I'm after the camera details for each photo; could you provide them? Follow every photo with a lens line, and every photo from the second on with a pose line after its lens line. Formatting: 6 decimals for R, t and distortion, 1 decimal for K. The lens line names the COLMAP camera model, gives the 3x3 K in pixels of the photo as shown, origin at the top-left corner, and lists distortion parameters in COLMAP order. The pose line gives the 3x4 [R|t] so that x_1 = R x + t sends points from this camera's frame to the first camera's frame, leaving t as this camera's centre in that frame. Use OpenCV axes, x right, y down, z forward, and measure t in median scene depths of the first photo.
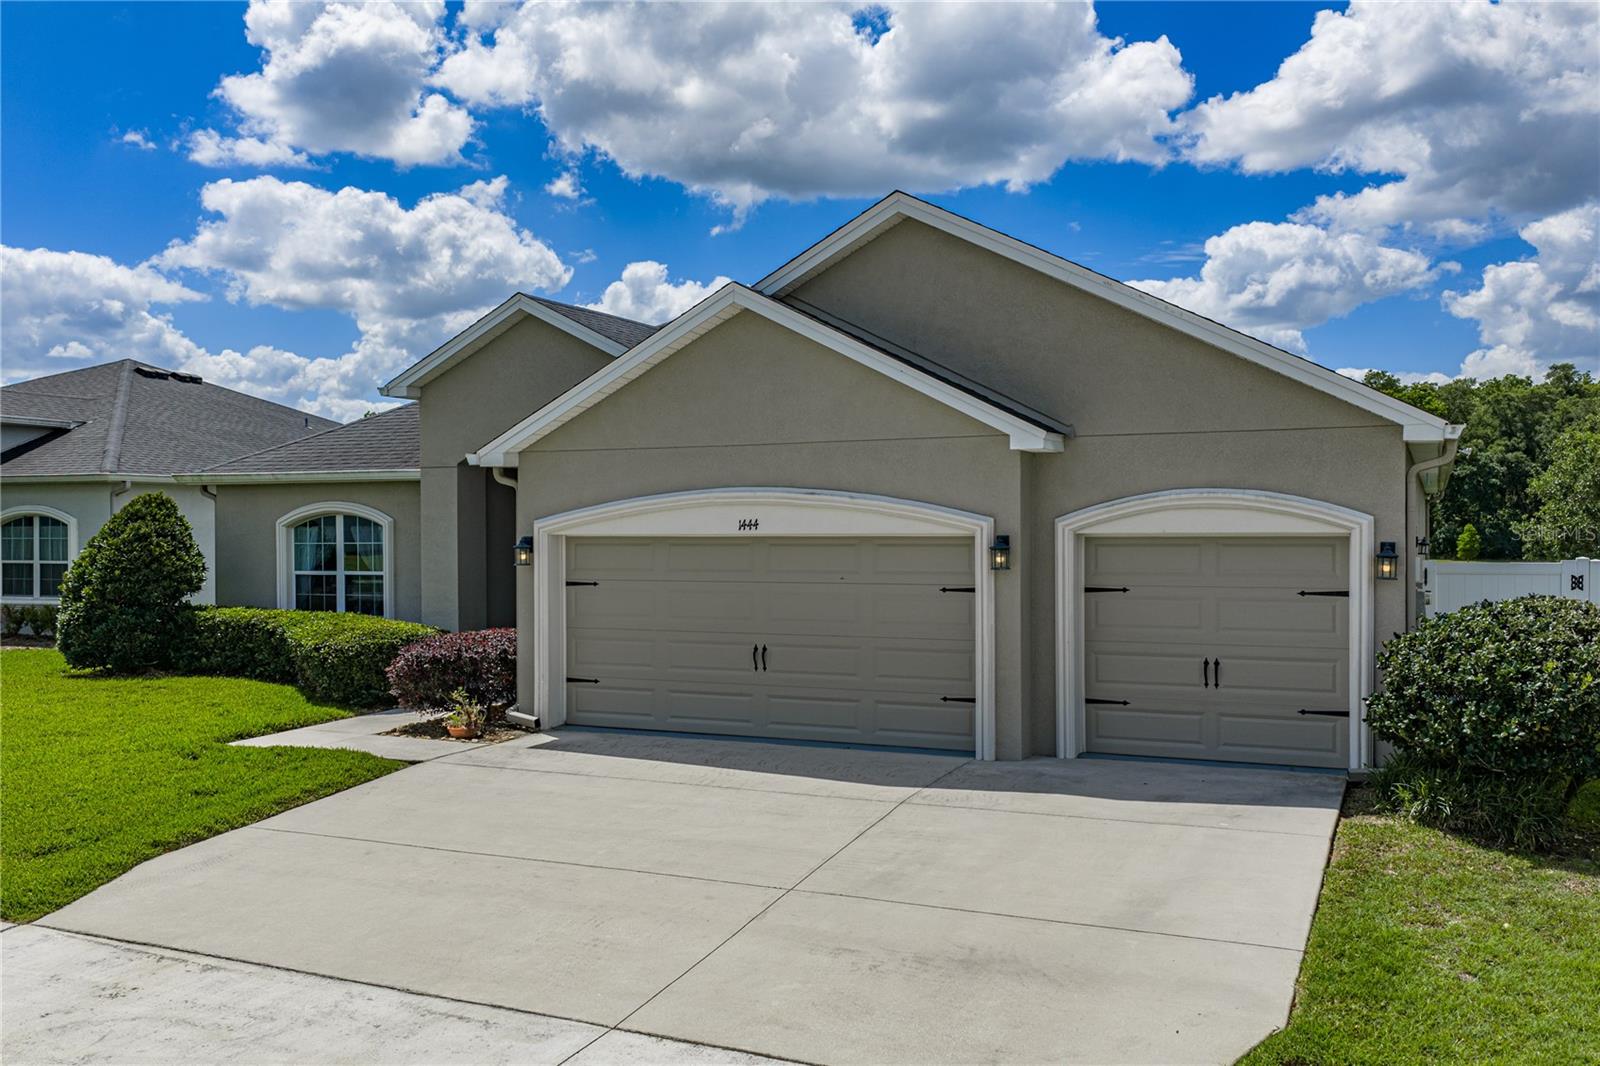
lens RADIAL K [[1355.3, 0, 752.9], [0, 1355.3, 523.5], [0, 0, 1]] dist [0.041002, -0.026290]
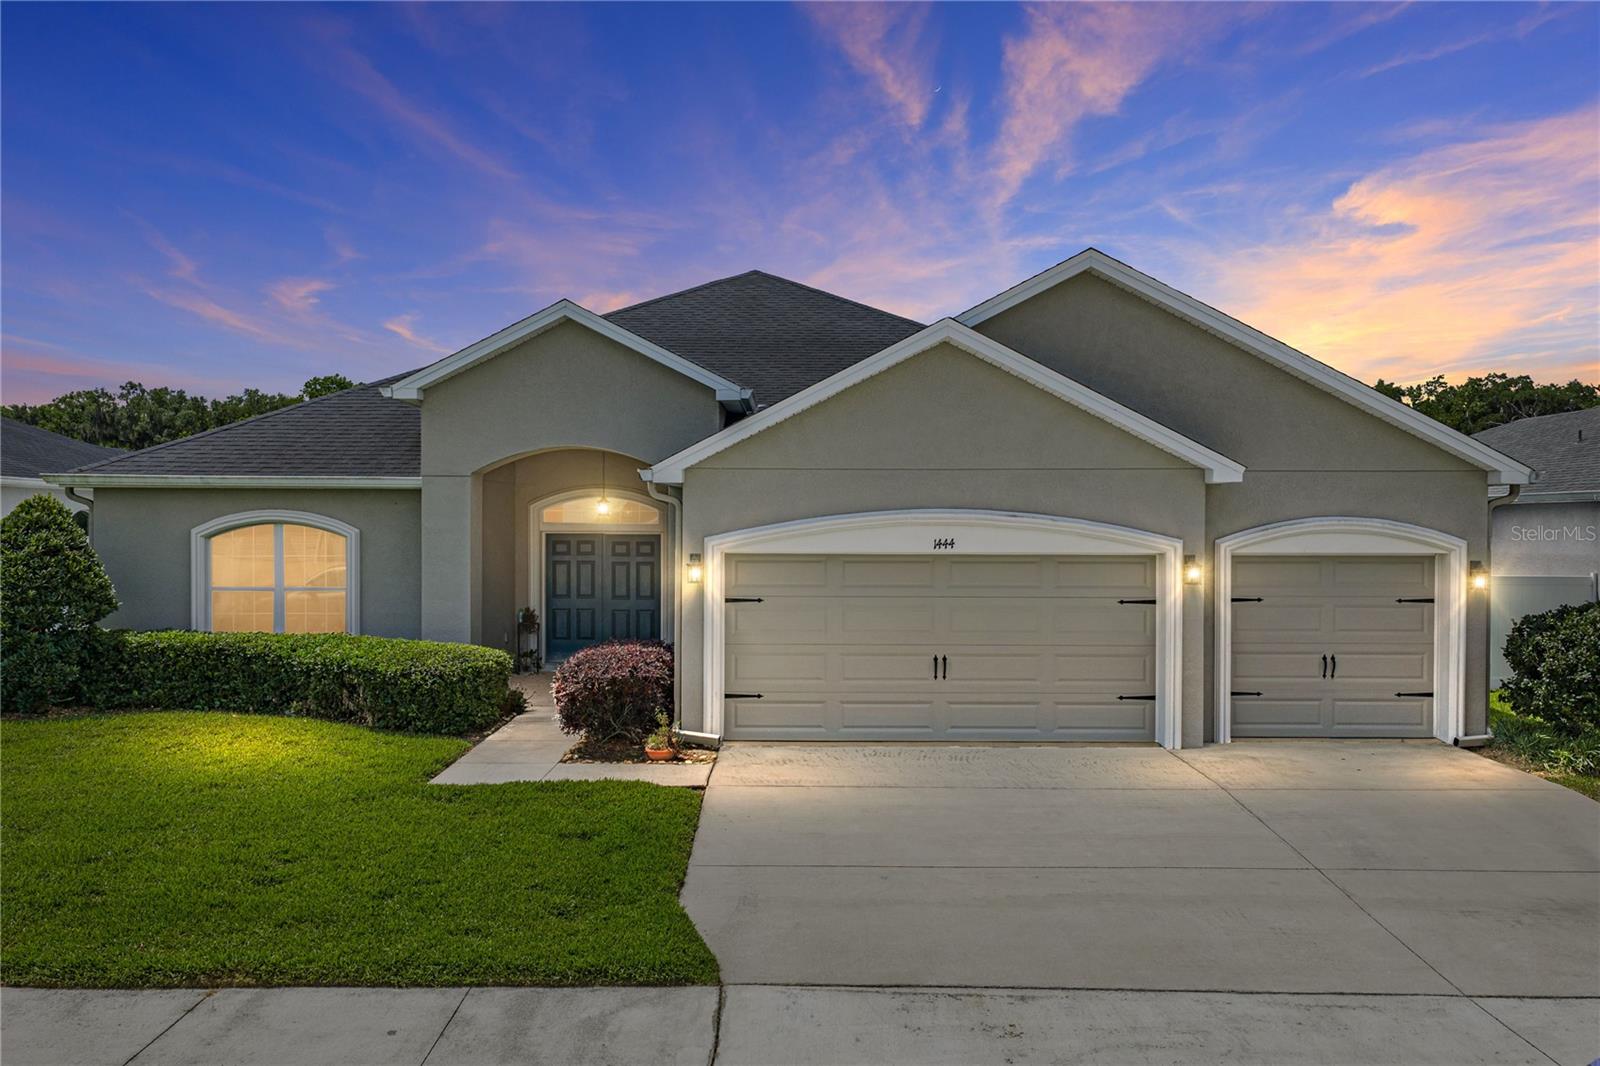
lens RADIAL K [[1355.3, 0, 760.2], [0, 1355.3, 544.3], [0, 0, 1]] dist [0.041002, -0.026290]
pose [[0.910143, -0.001266, 0.414292, -0.402558], [-0.007284, 0.999792, 0.019057, -0.012384], [-0.414230, -0.020363, 0.909945, 0.066785]]
